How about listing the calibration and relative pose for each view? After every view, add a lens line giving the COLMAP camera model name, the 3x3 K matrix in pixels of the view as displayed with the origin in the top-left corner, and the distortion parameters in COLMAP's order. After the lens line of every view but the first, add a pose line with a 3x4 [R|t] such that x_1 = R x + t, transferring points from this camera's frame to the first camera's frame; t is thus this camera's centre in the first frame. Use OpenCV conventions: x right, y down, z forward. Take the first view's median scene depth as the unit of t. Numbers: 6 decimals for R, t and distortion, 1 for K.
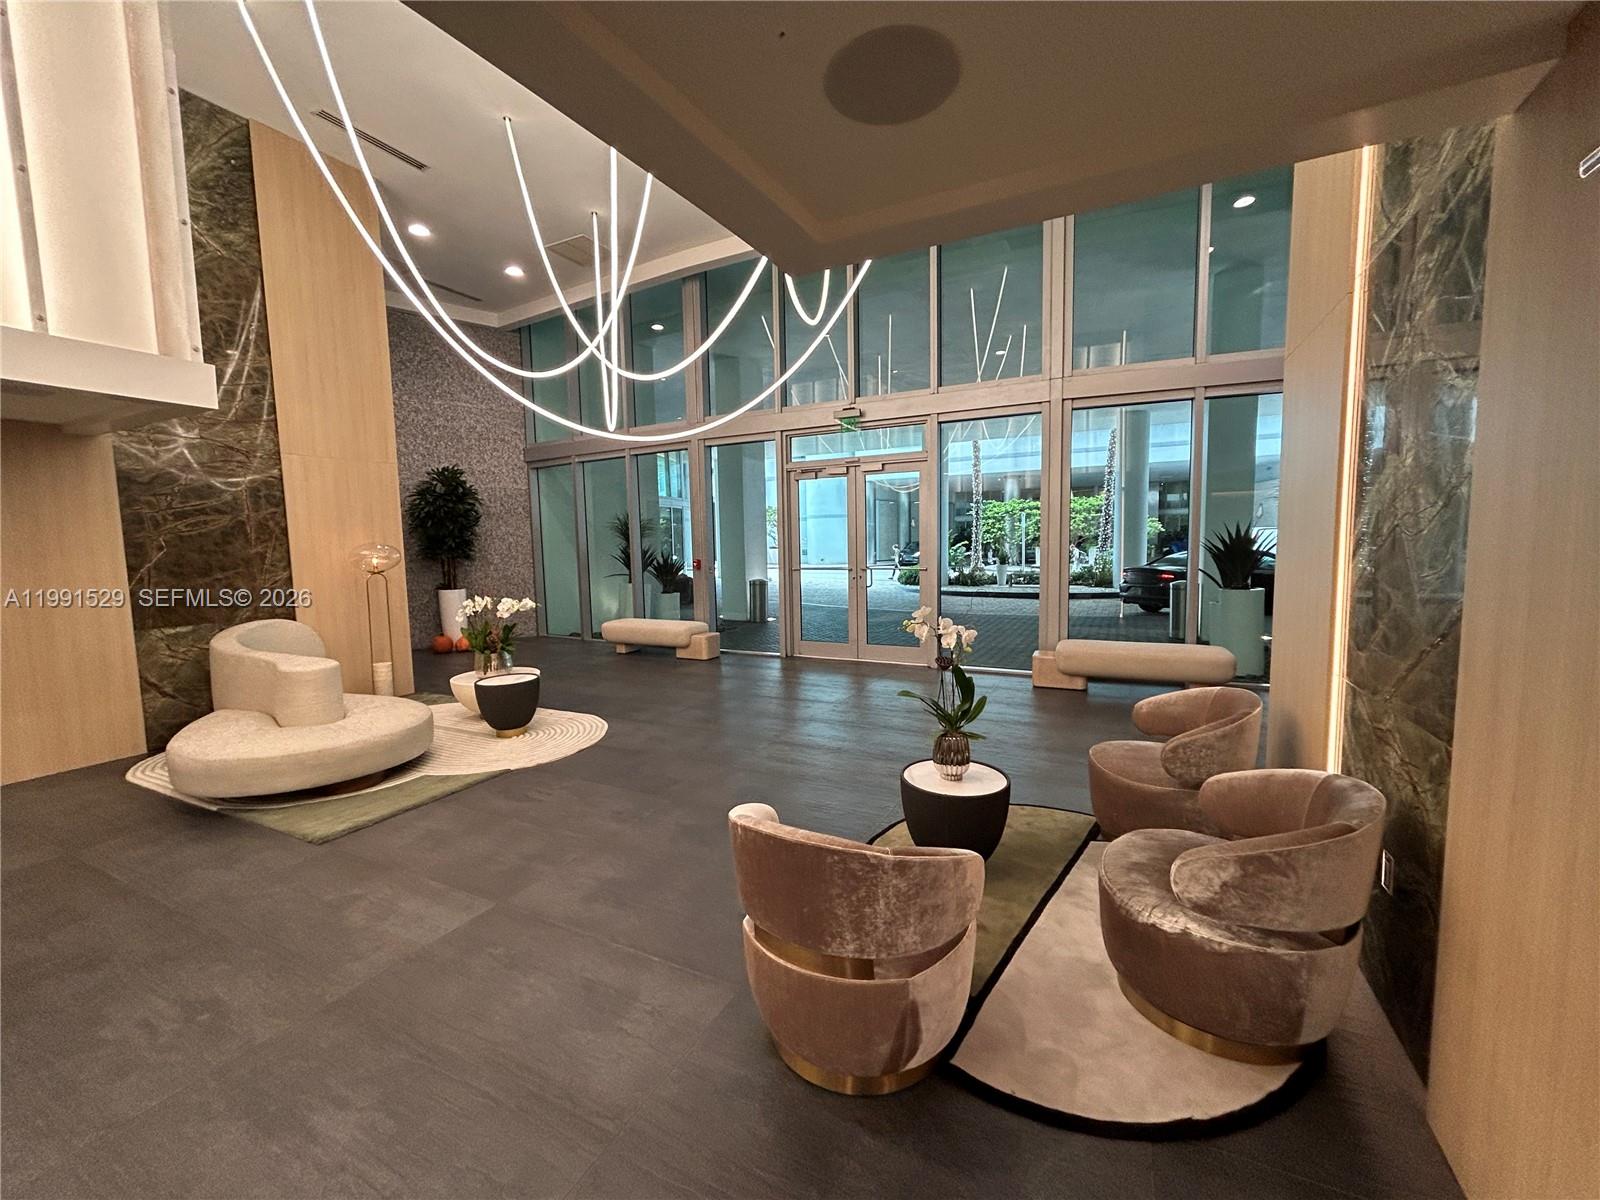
lens RADIAL K [[639.4, 0, 789.1], [0, 639.4, 599.6], [0, 0, 1]] dist [-0.000885, 0.000095]
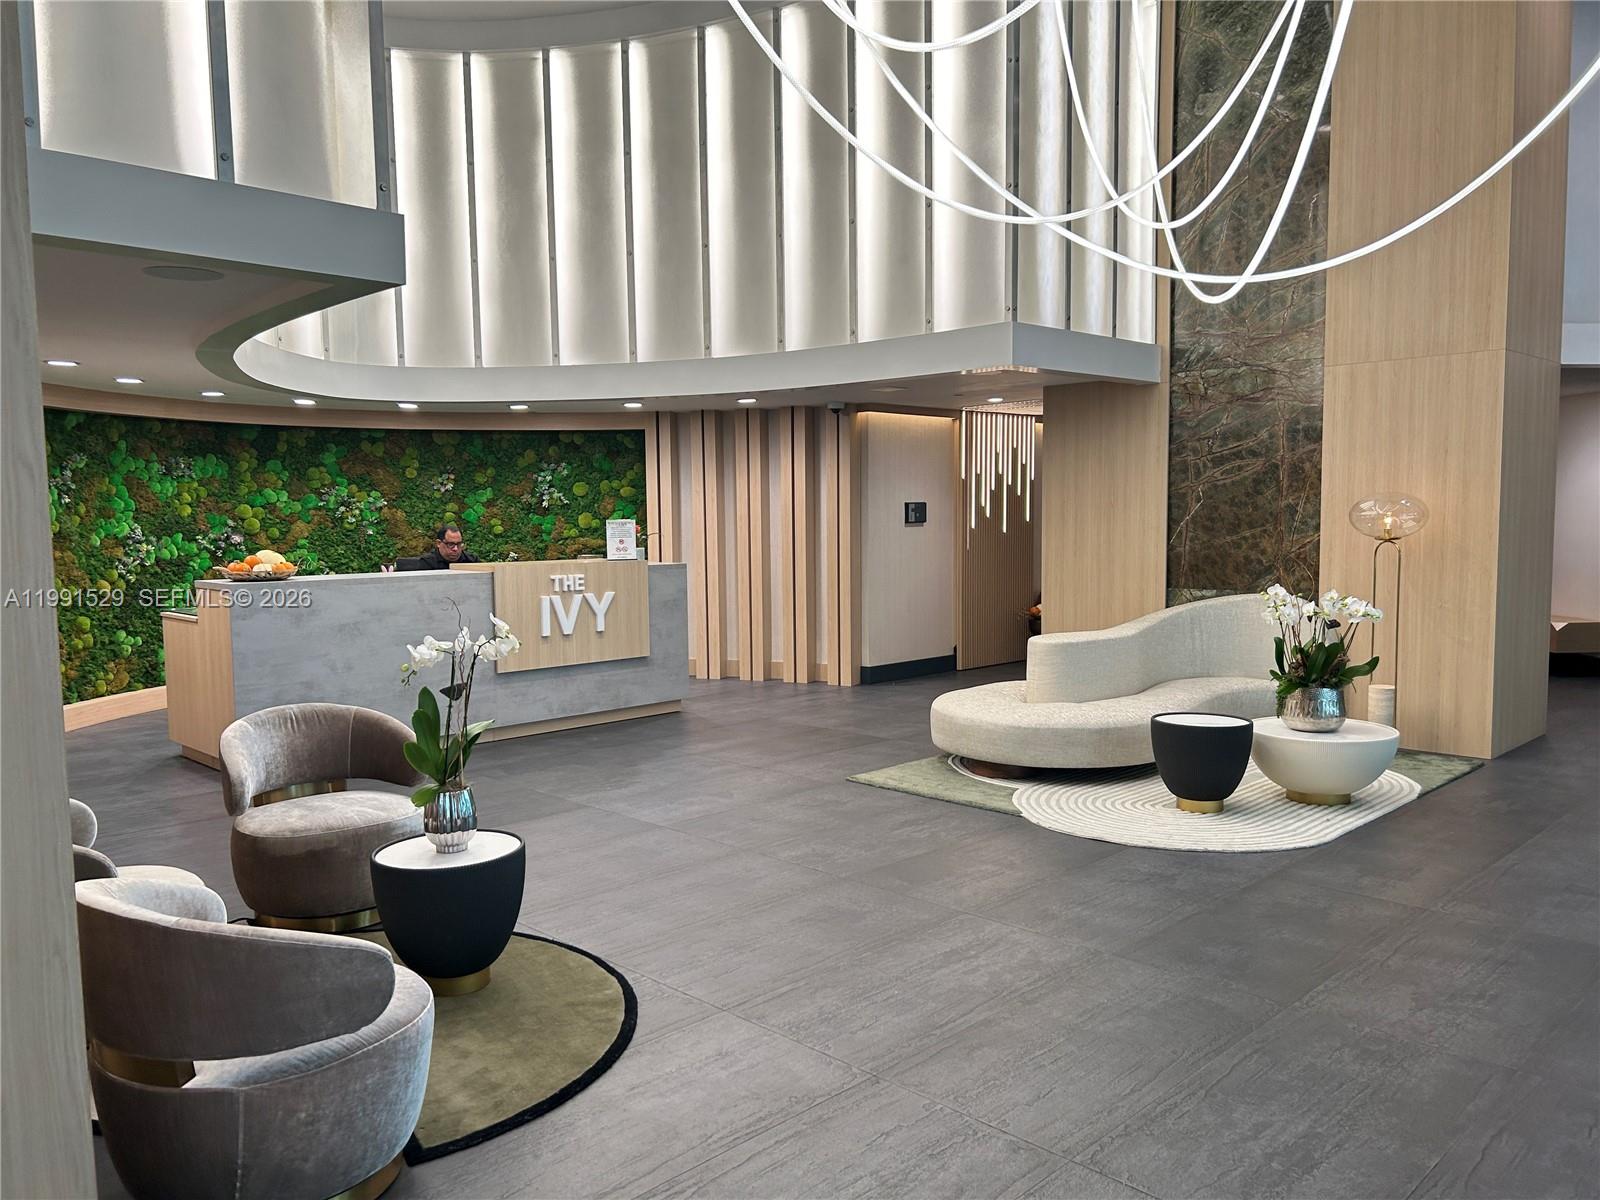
lens RADIAL K [[1206.3, 0, 790.6], [0, 1206.3, 612.1], [0, 0, 1]] dist [0.016797, 0.002230]
pose [[-0.309272, 0.105646, -0.945087, 0.764587], [-0.064645, 0.989176, 0.131729, -0.105523], [0.948774, 0.101835, -0.299095, 0.939582]]
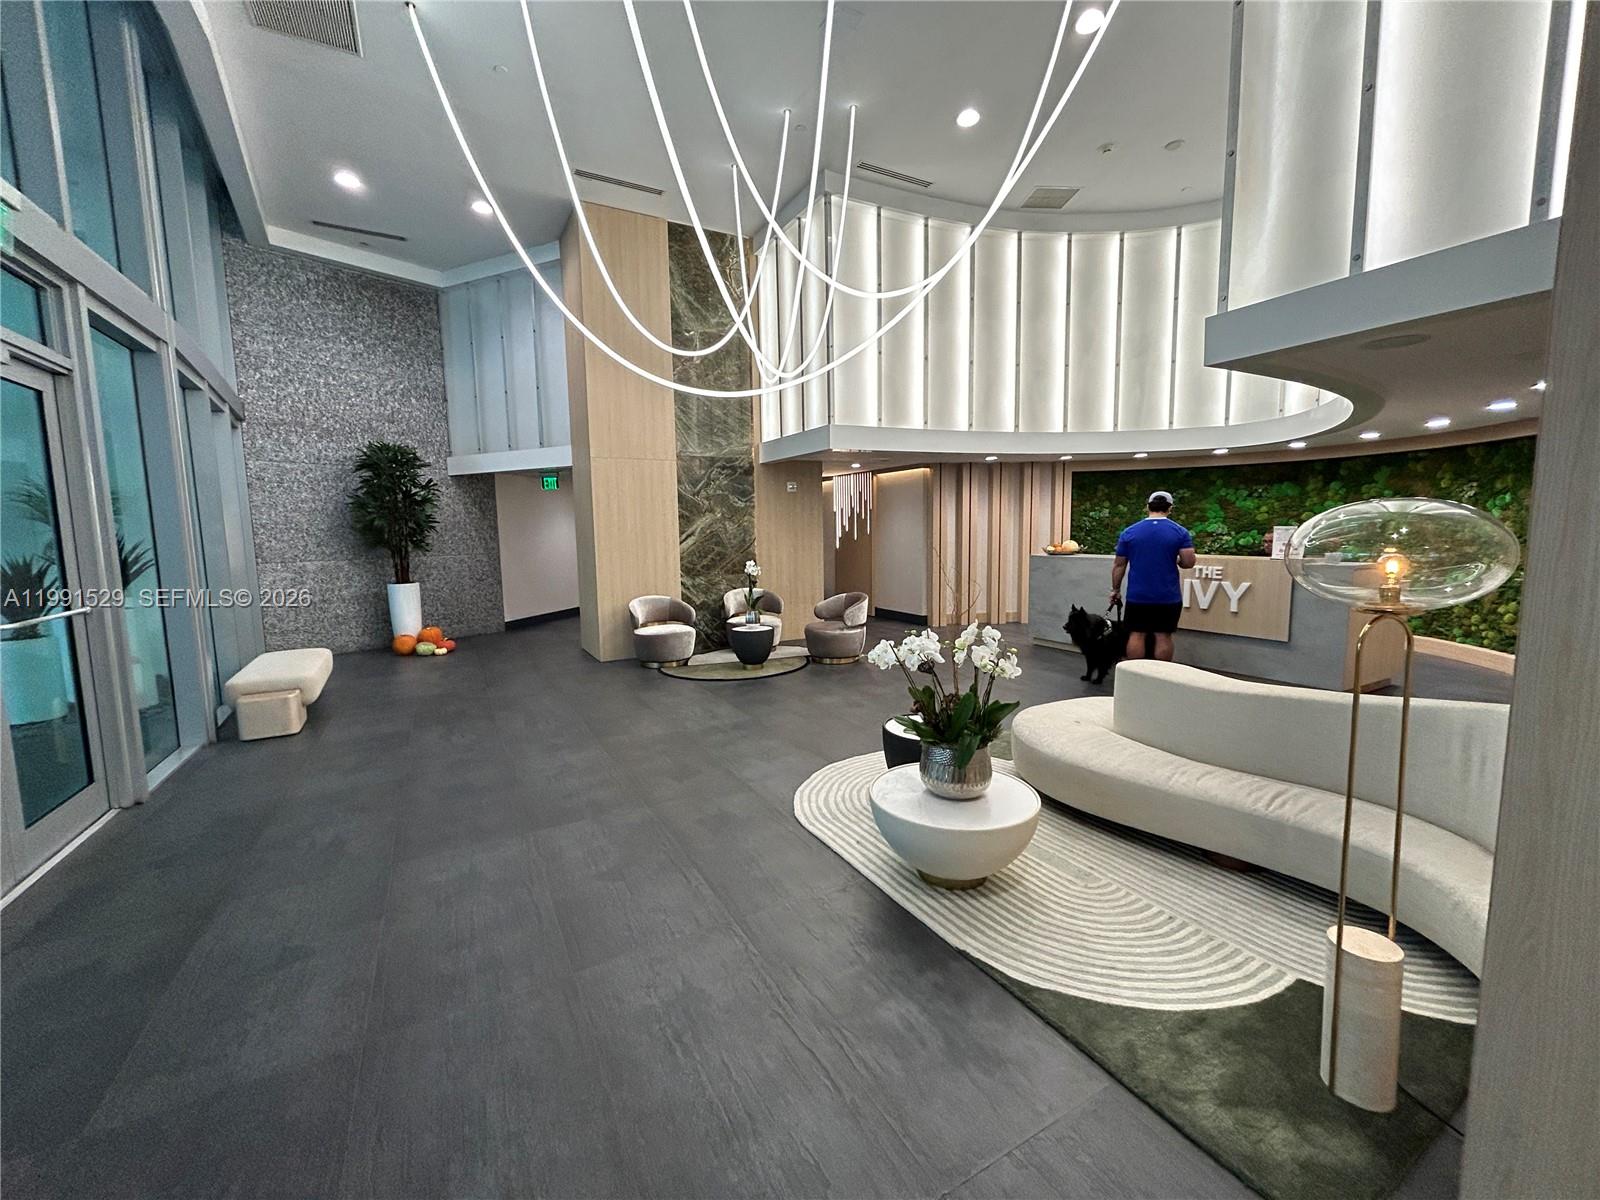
lens RADIAL K [[639.4, 0, 792.0], [0, 639.4, 592.4], [0, 0, 1]] dist [-0.000885, 0.000095]
pose [[-0.830496, -0.021254, 0.556619, -0.720436], [0.082615, 0.983520, 0.160820, -0.130539], [-0.550864, 0.179546, -0.815053, 1.581957]]
